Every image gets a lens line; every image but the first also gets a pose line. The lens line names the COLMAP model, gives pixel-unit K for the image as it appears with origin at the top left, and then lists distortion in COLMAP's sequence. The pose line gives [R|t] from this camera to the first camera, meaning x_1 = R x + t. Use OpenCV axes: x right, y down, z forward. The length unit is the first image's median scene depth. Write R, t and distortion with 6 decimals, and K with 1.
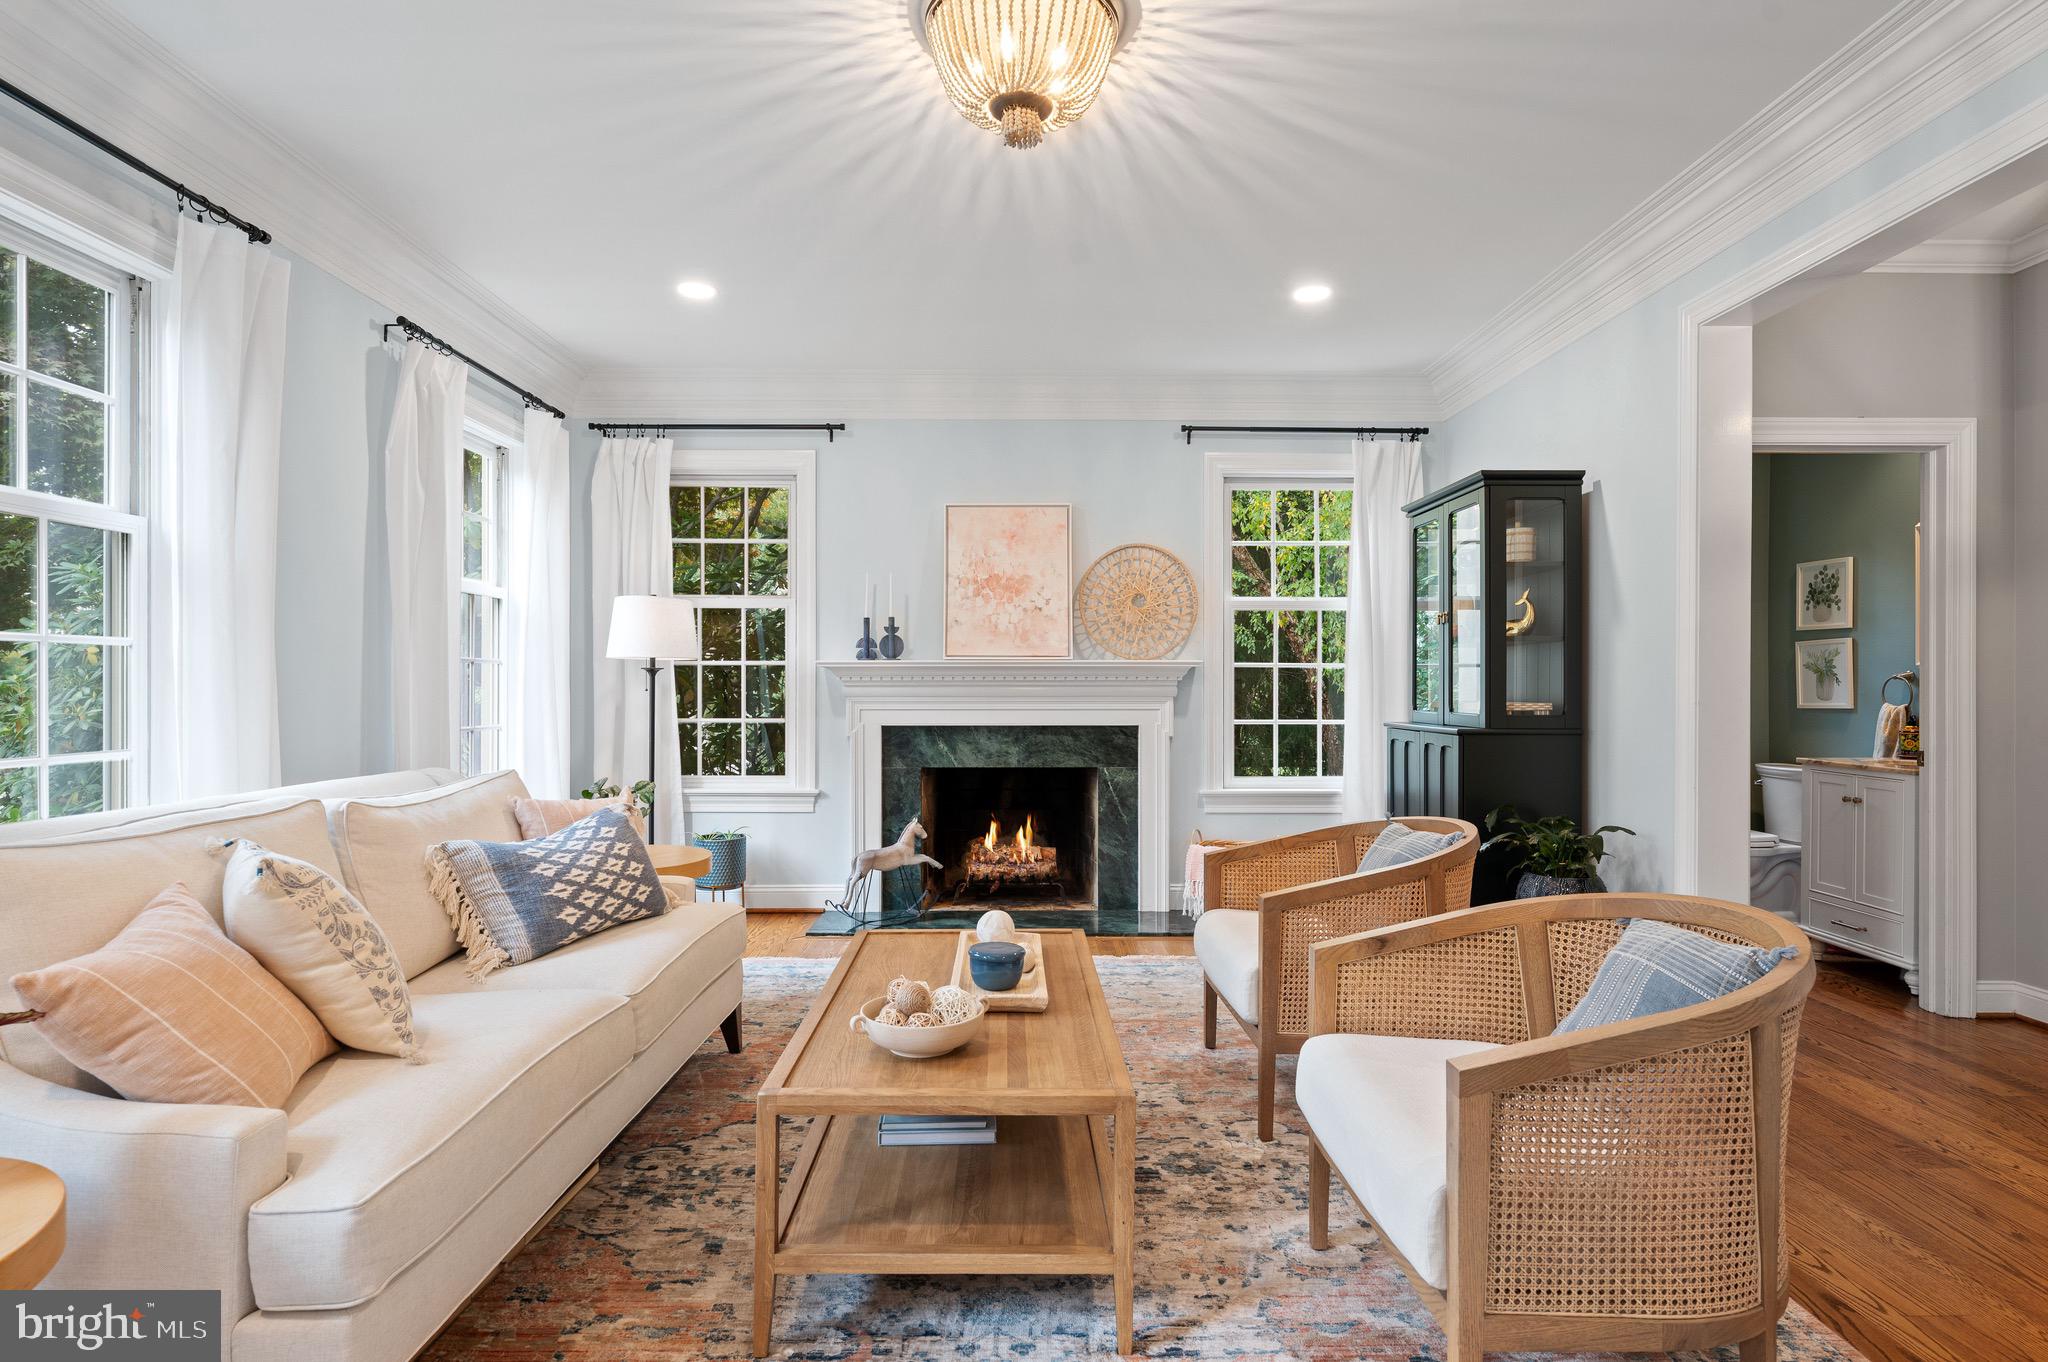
lens RADIAL K [[1066.5, 0, 1056.6], [0, 1066.5, 685.0], [0, 0, 1]] dist [-0.001510, -0.001620]
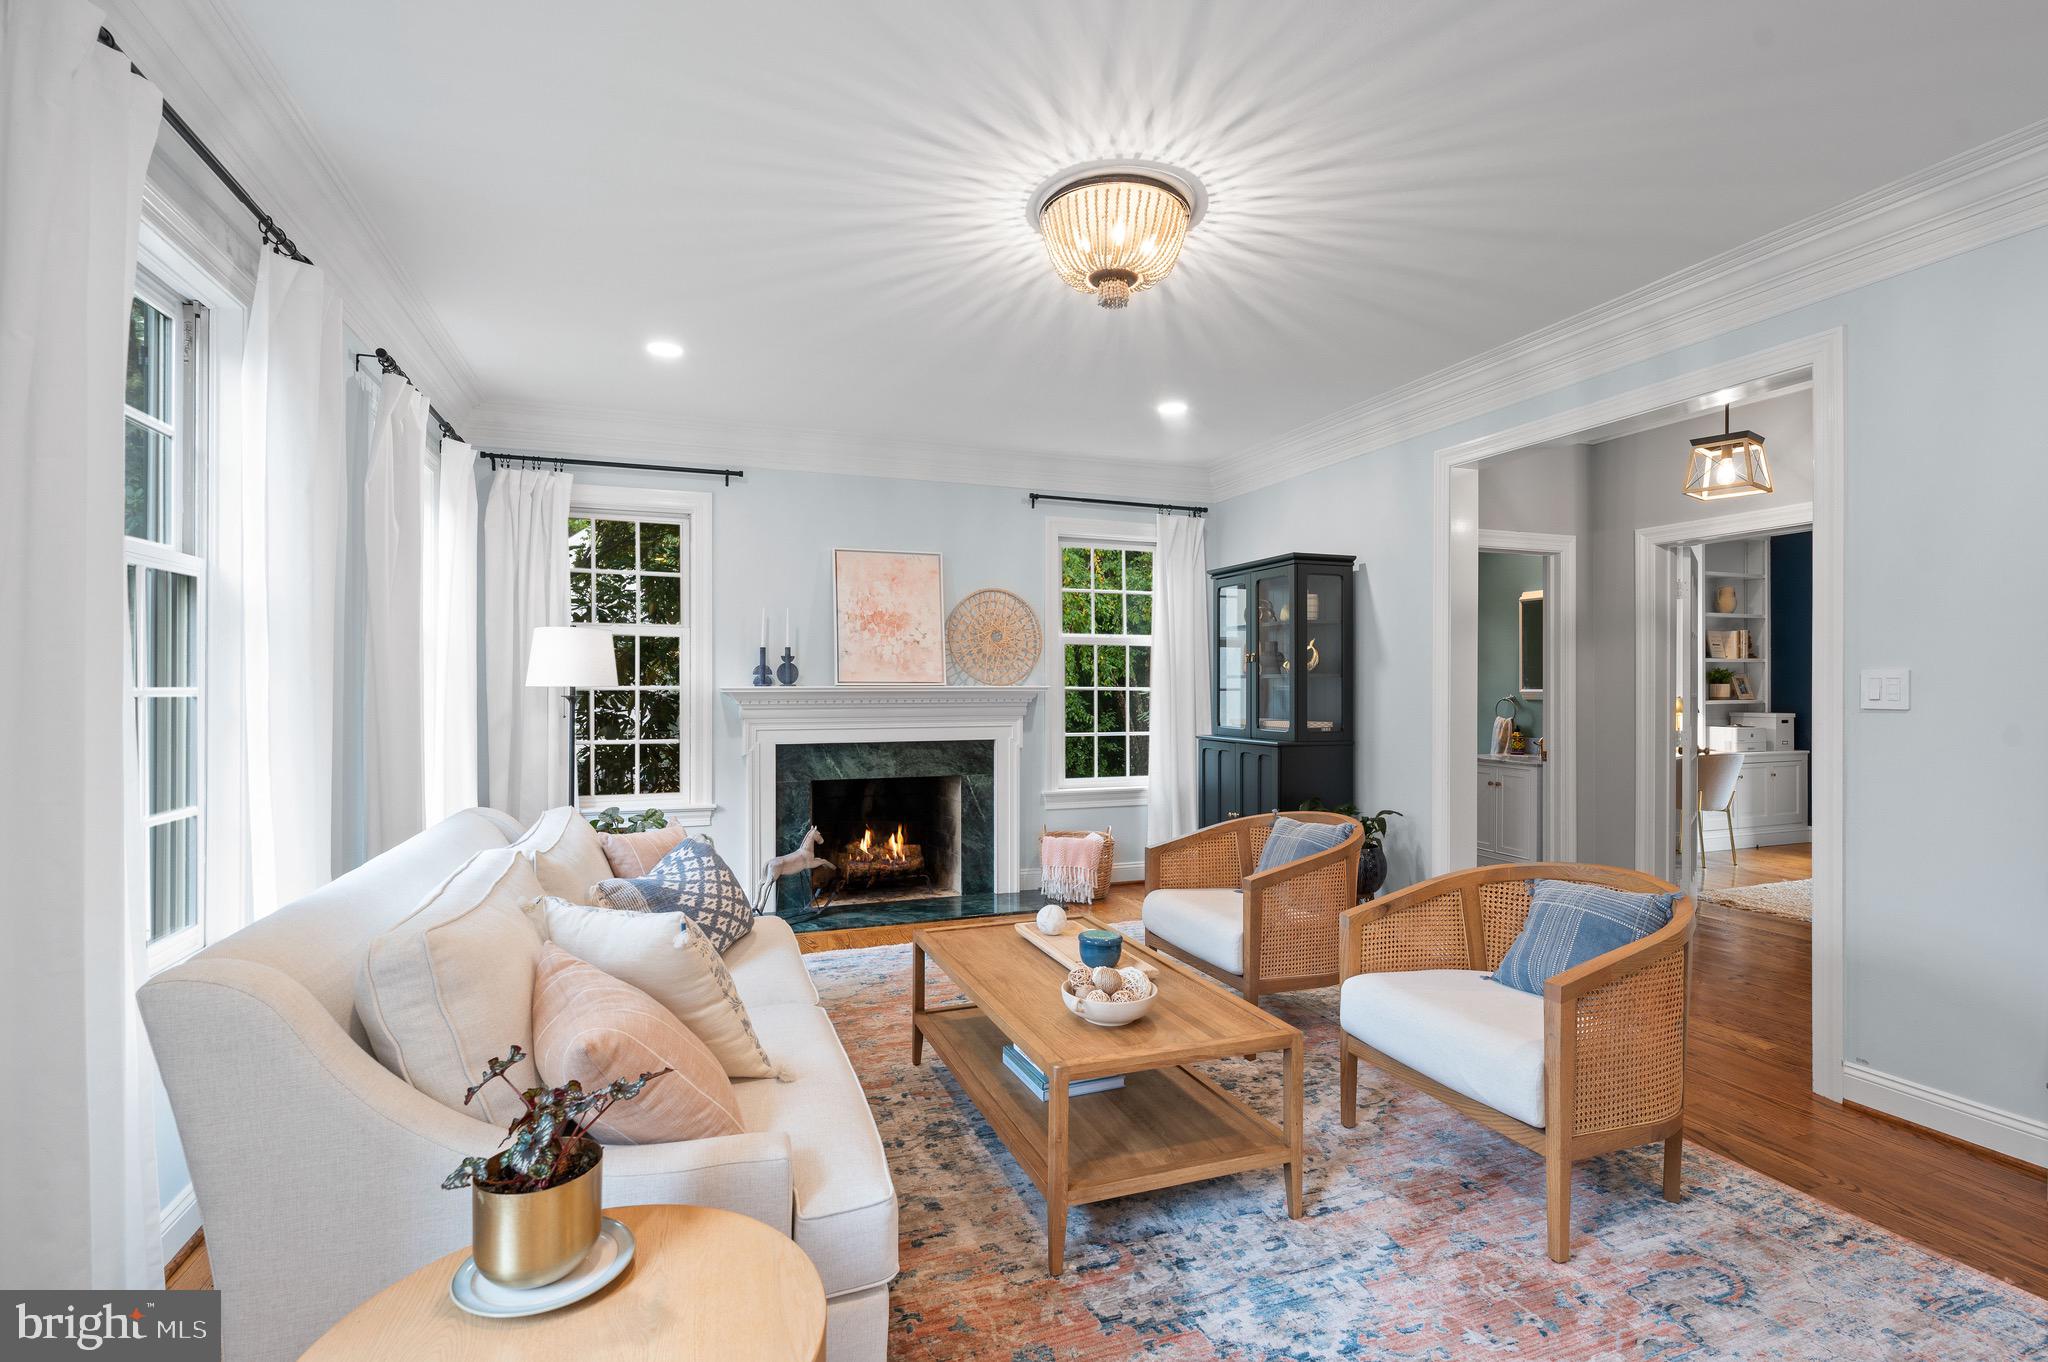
lens RADIAL K [[933.4, 0, 1053.2], [0, 933.4, 682.5], [0, 0, 1]] dist [-0.002422, 0.000761]
pose [[0.941835, 0.001401, 0.336074, -0.244676], [-0.000411, 0.999995, -0.003018, -0.026423], [-0.336077, 0.002705, 0.941831, -0.016921]]
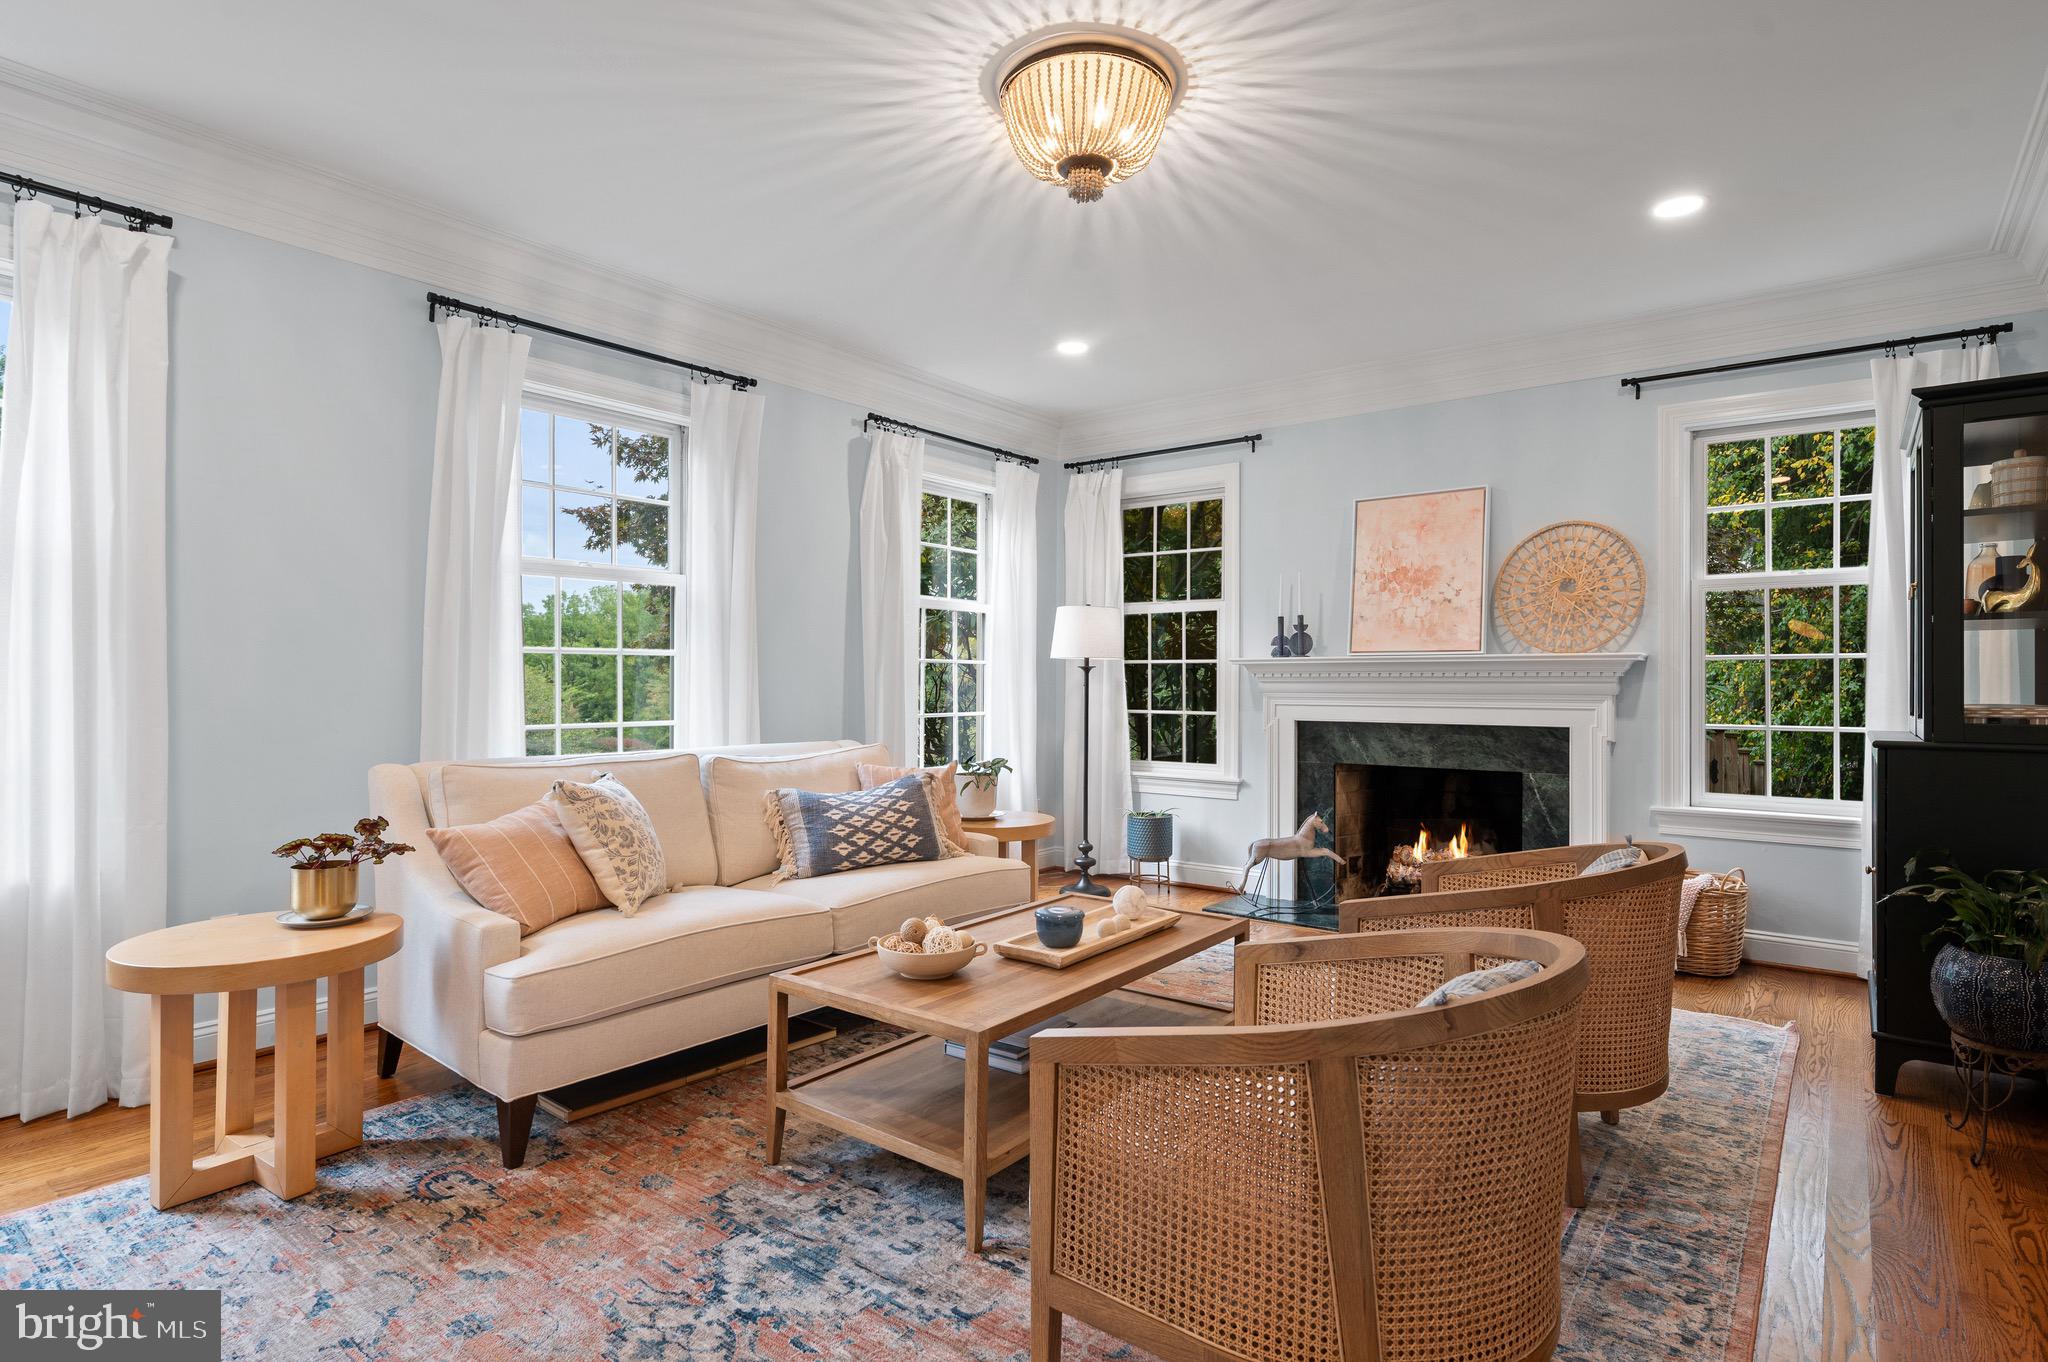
lens RADIAL K [[1066.5, 0, 1056.8], [0, 1066.5, 676.6], [0, 0, 1]] dist [-0.001510, -0.001620]
pose [[0.786757, -0.001676, -0.617260, 0.325903], [-0.001314, 0.999990, -0.004390, 0.000457], [0.617261, 0.004265, 0.786747, 0.050403]]
